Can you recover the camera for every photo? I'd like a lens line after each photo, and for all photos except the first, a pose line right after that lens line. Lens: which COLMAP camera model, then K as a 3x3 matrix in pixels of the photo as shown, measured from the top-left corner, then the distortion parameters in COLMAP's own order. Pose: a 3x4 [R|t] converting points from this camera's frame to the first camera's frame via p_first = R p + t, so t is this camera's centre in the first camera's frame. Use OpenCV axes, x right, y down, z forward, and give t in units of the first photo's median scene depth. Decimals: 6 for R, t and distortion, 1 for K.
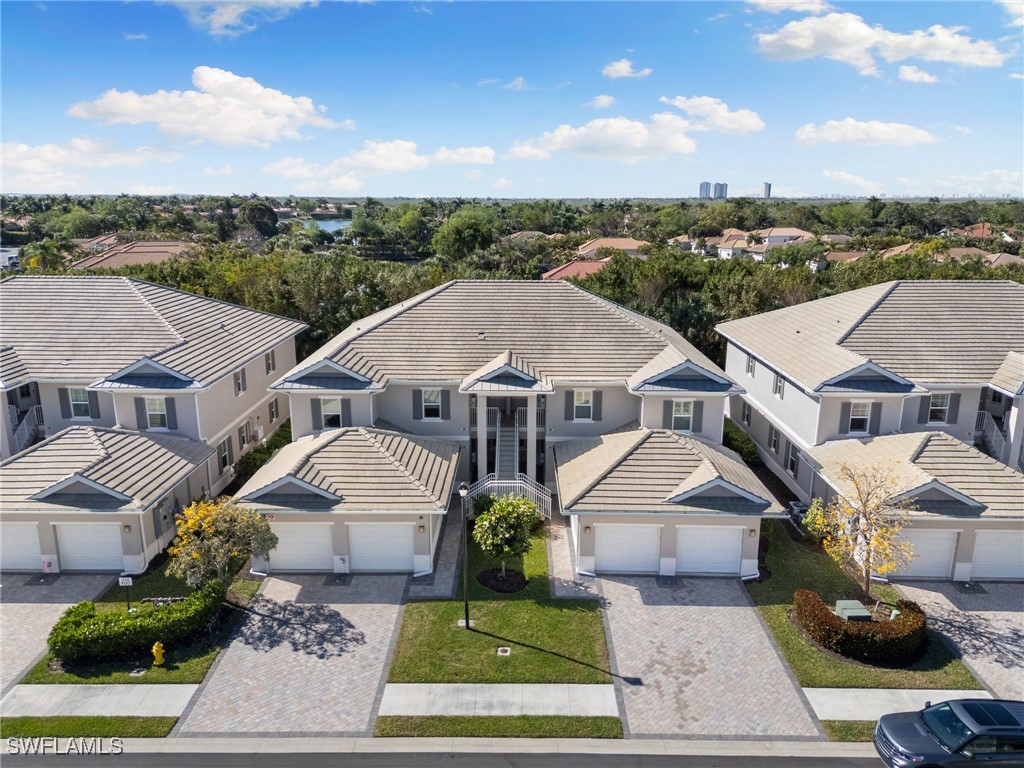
lens RADIAL K [[723.4, 0, 512.0], [0, 723.4, 384.0], [0, 0, 1]] dist [0.037075, -0.001248]
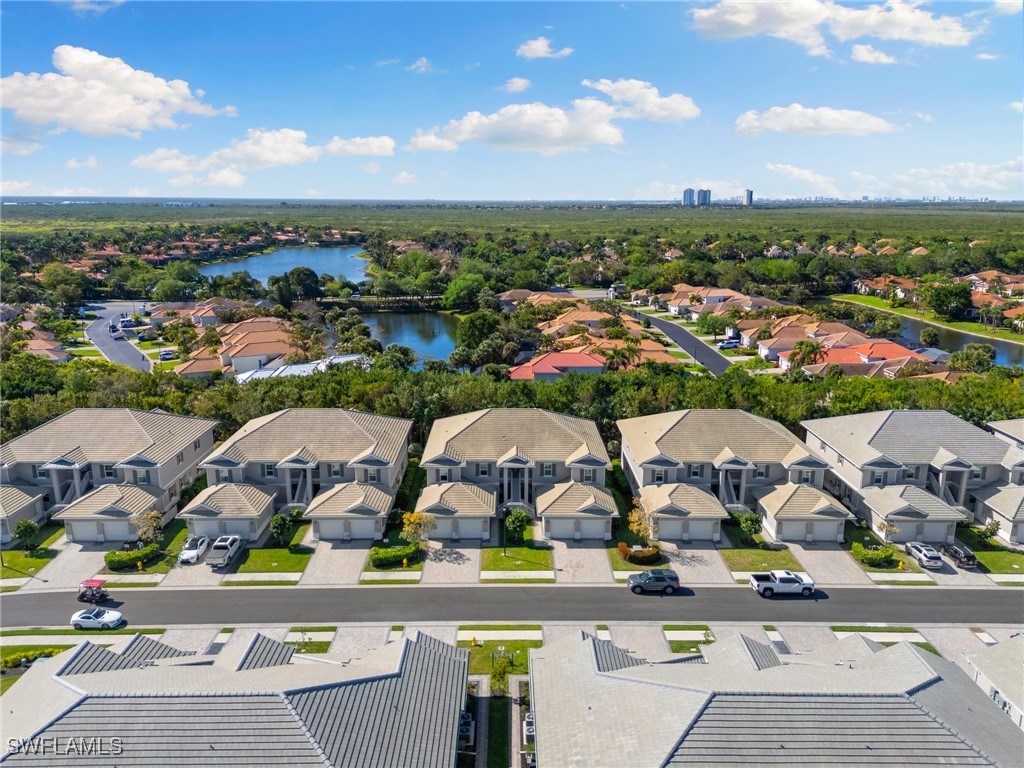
lens RADIAL K [[714.5, 0, 512.0], [0, 714.5, 384.0], [0, 0, 1]] dist [0.058512, -0.000186]
pose [[0.999863, -0.003221, 0.016251, -0.067833], [0.003264, 0.999991, -0.002624, -0.297551], [-0.016243, 0.002677, 0.999864, -1.619675]]
